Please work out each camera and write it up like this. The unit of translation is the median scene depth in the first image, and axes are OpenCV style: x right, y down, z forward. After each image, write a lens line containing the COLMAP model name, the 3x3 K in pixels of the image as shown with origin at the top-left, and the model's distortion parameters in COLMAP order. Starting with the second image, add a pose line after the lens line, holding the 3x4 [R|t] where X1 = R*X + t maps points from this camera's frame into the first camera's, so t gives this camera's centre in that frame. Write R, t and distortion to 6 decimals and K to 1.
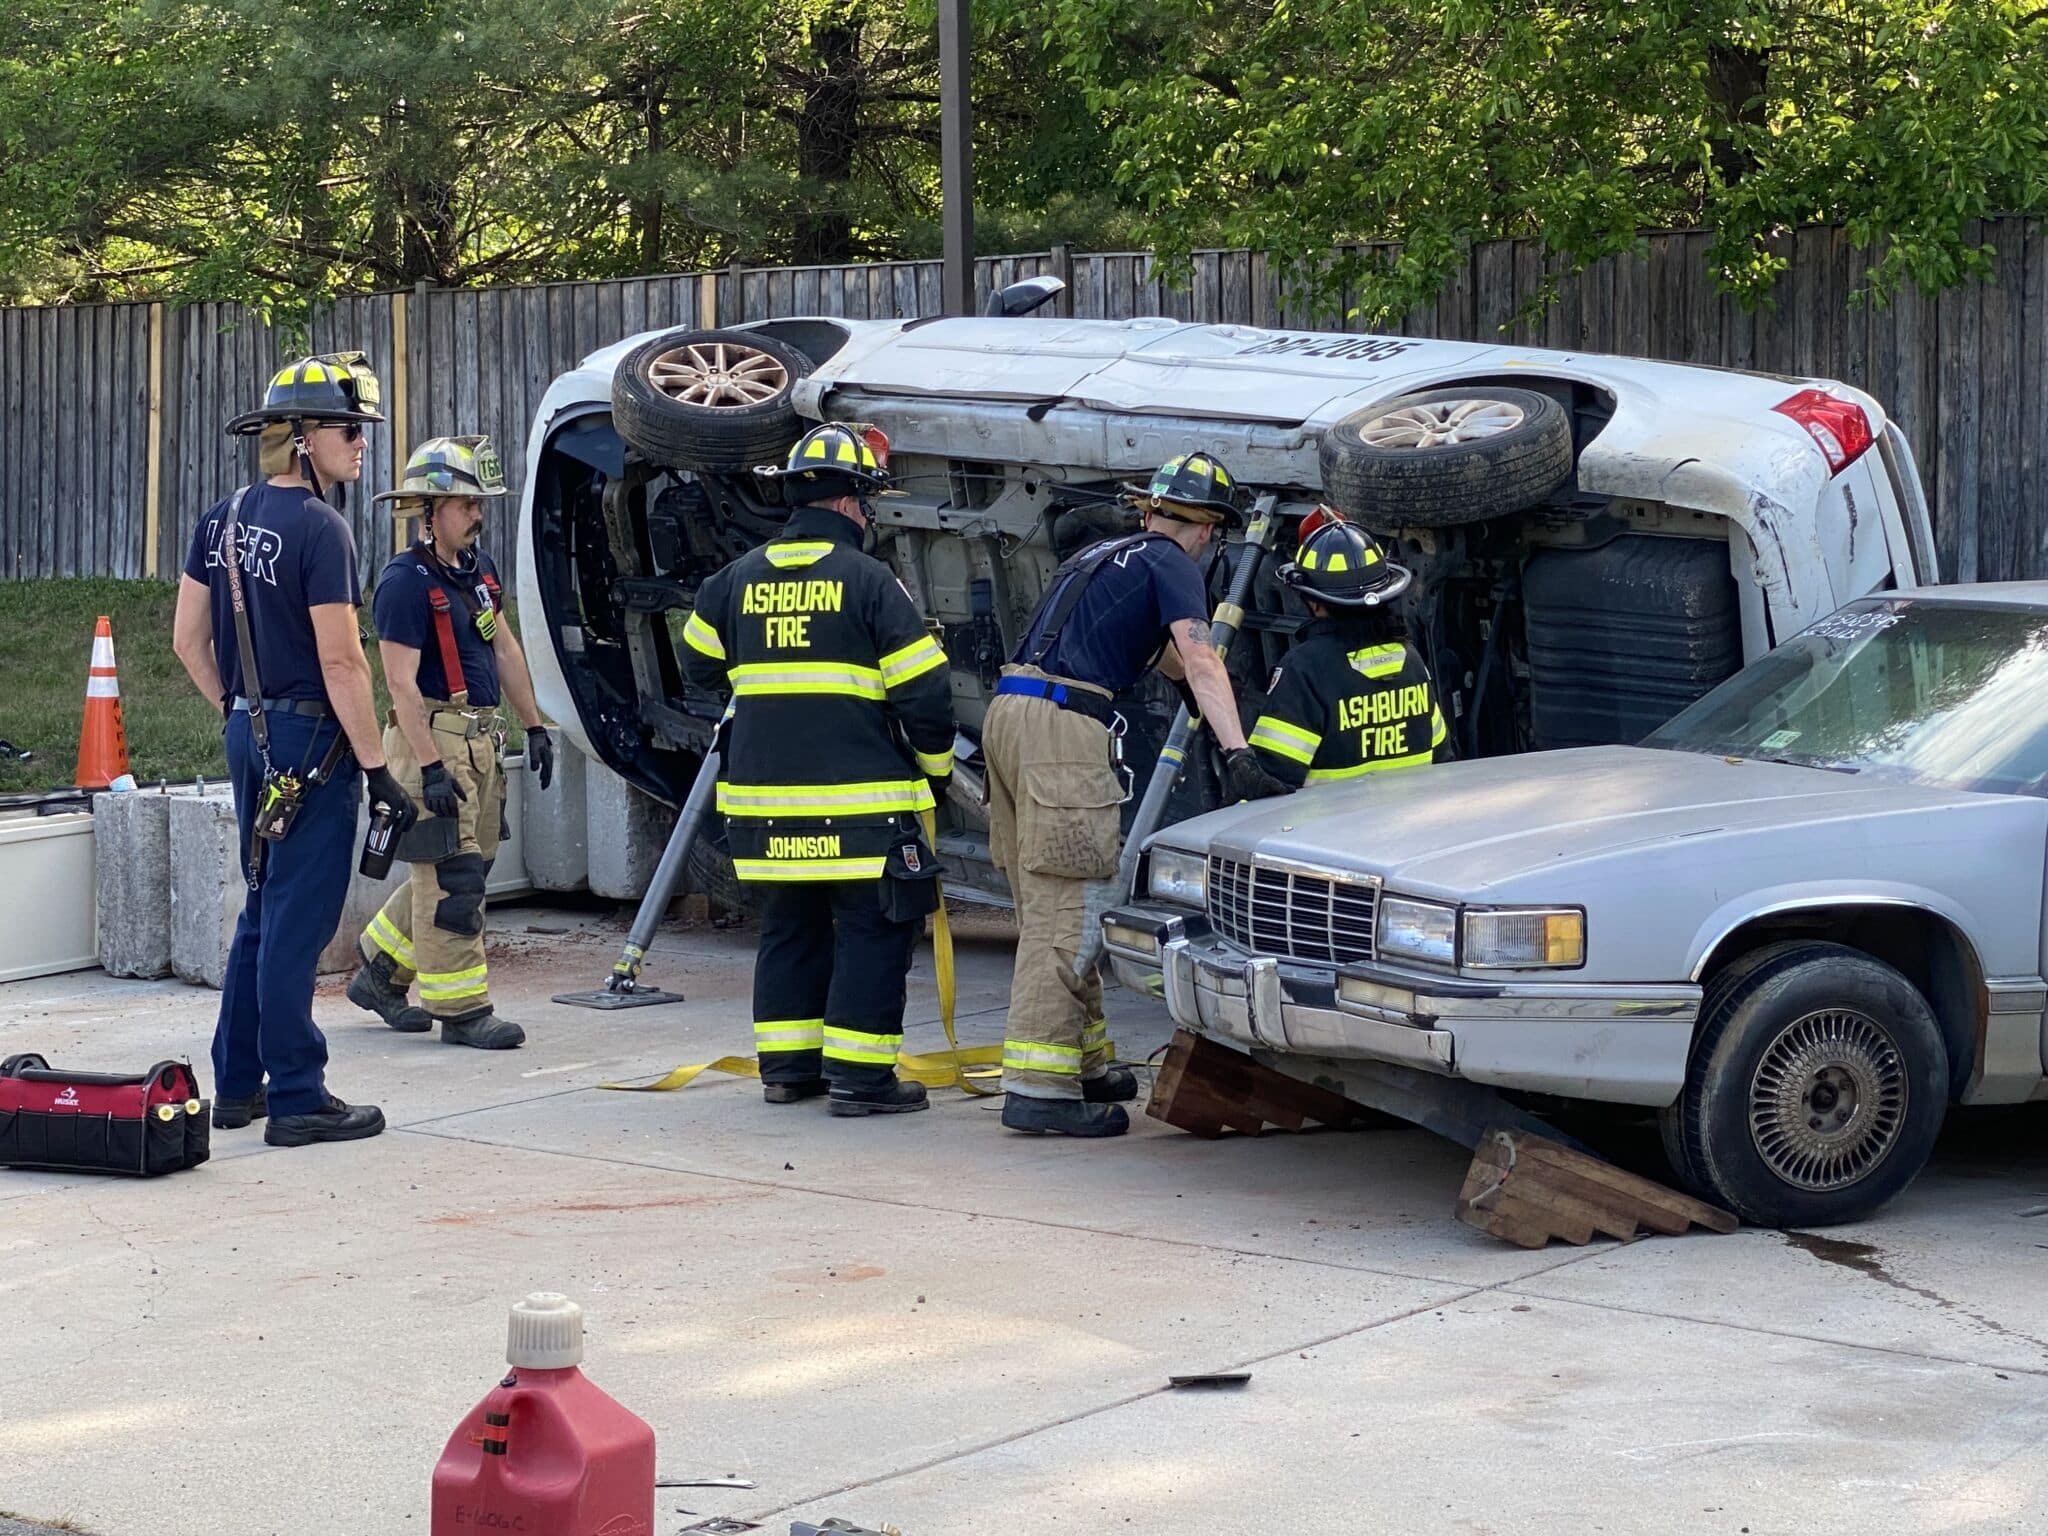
lens RADIAL K [[3912.9, 0, 1024.0], [0, 3912.9, 768.0], [0, 0, 1]] dist [0.071932, 0.428481]
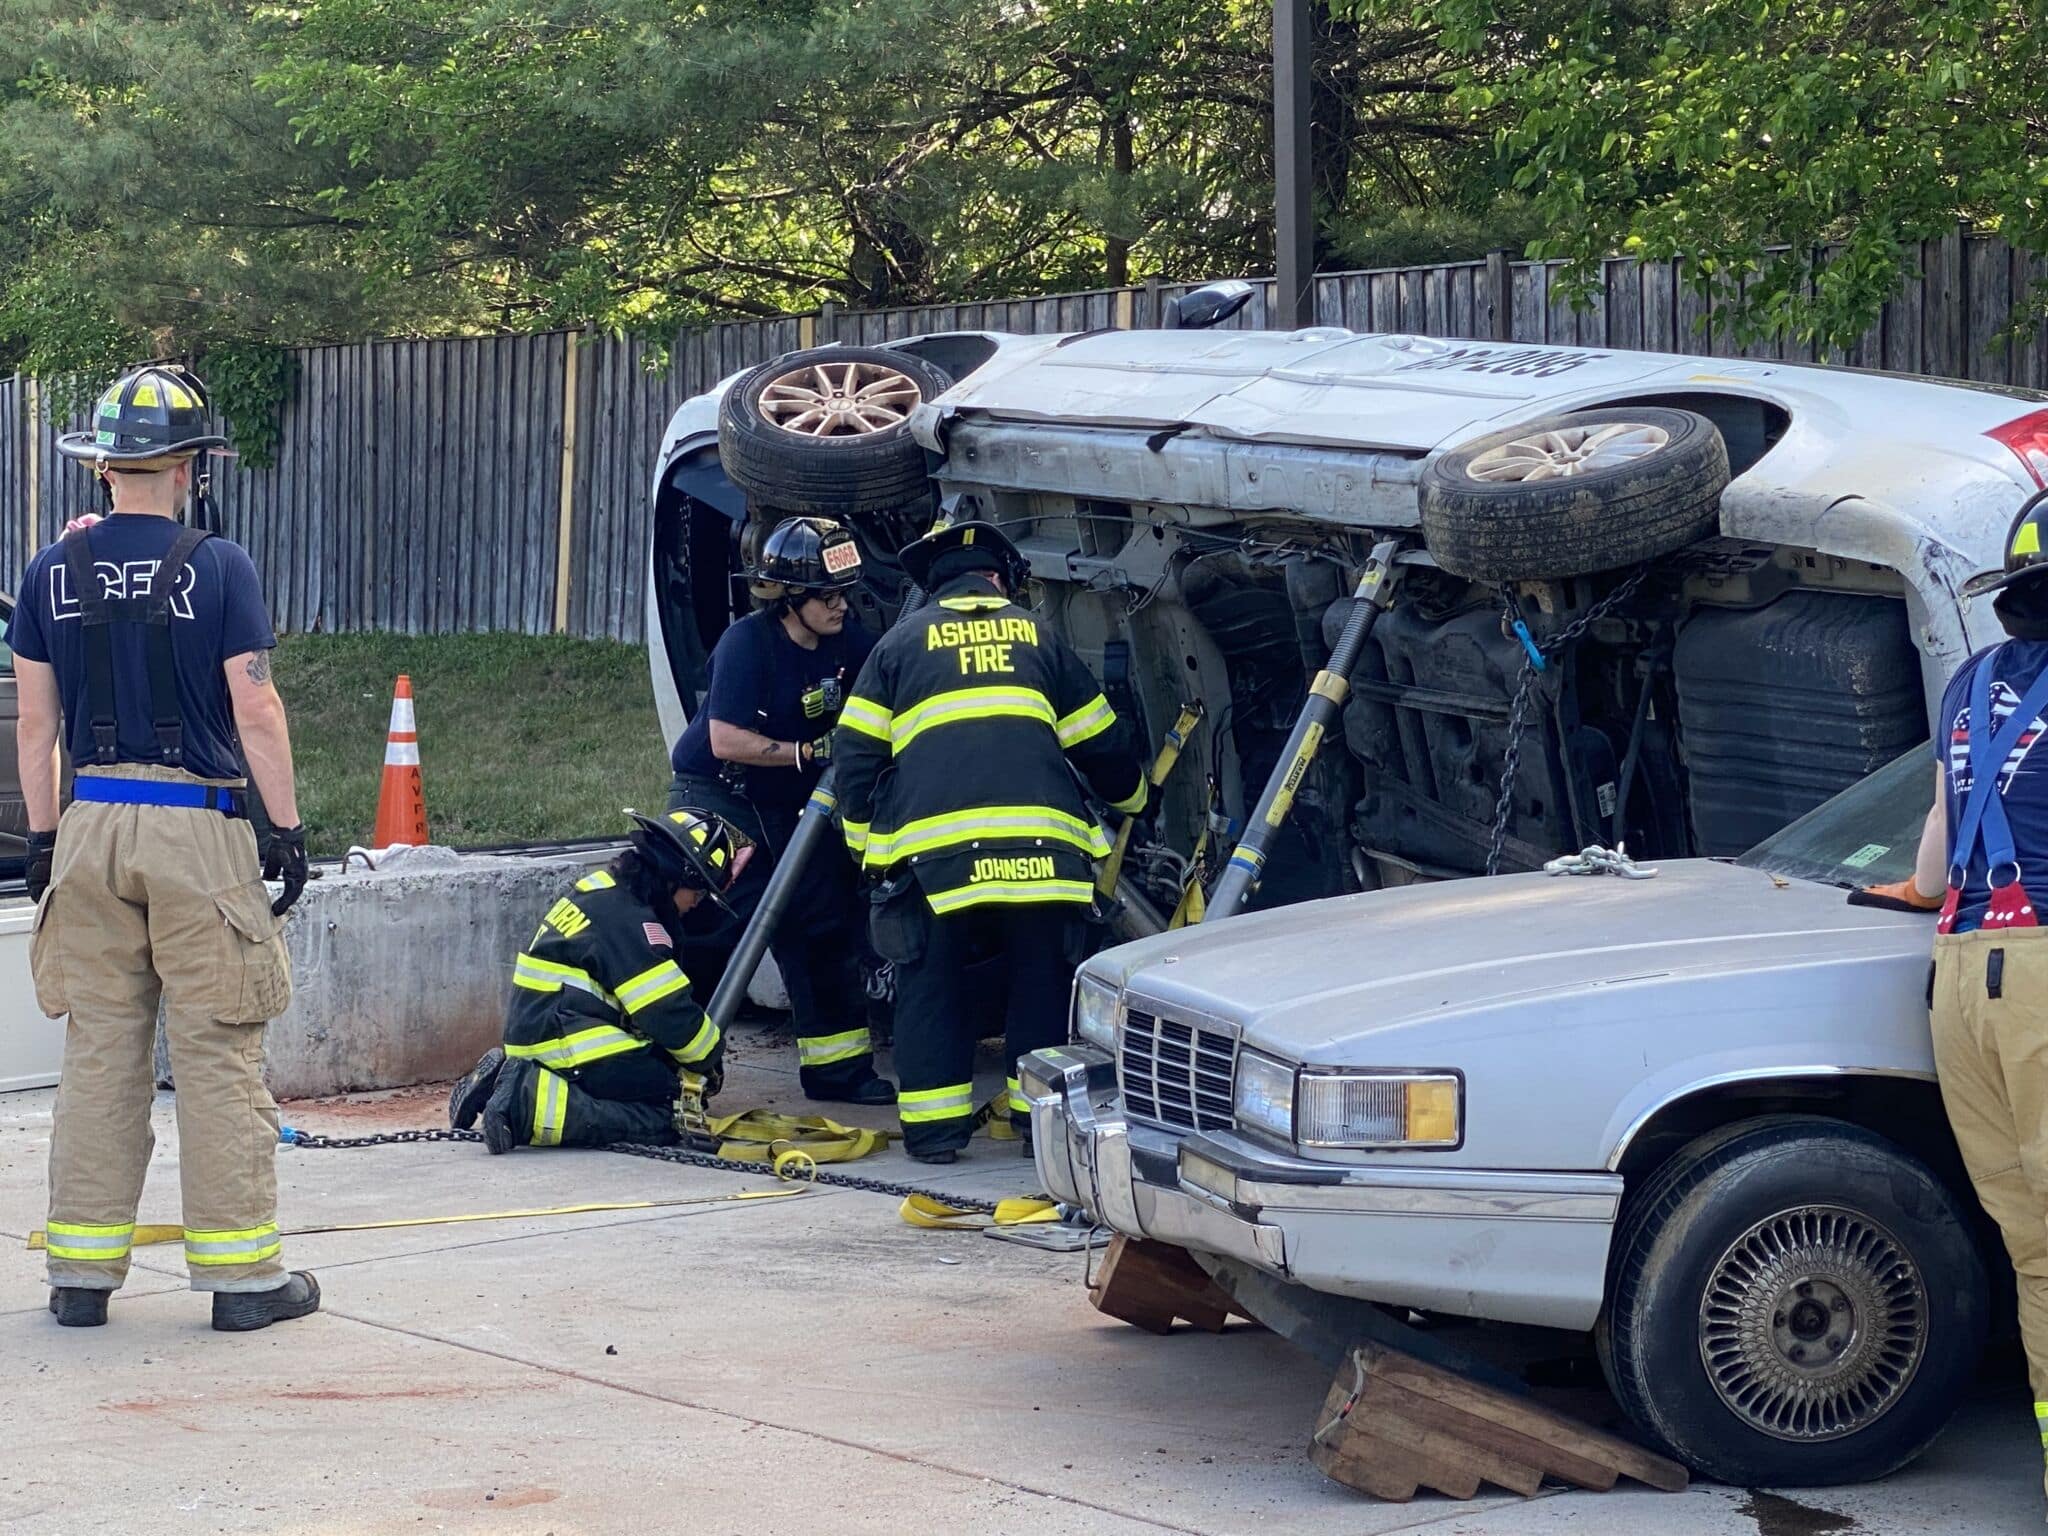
lens RADIAL K [[4282.1, 0, 1024.0], [0, 4282.1, 768.0], [0, 0, 1]] dist [0.048180, 0.766680]
pose [[0.979544, 0.012771, -0.200823, 0.165724], [-0.016313, 0.999739, -0.015990, -0.006348], [0.200566, 0.018939, 0.979497, 0.105245]]
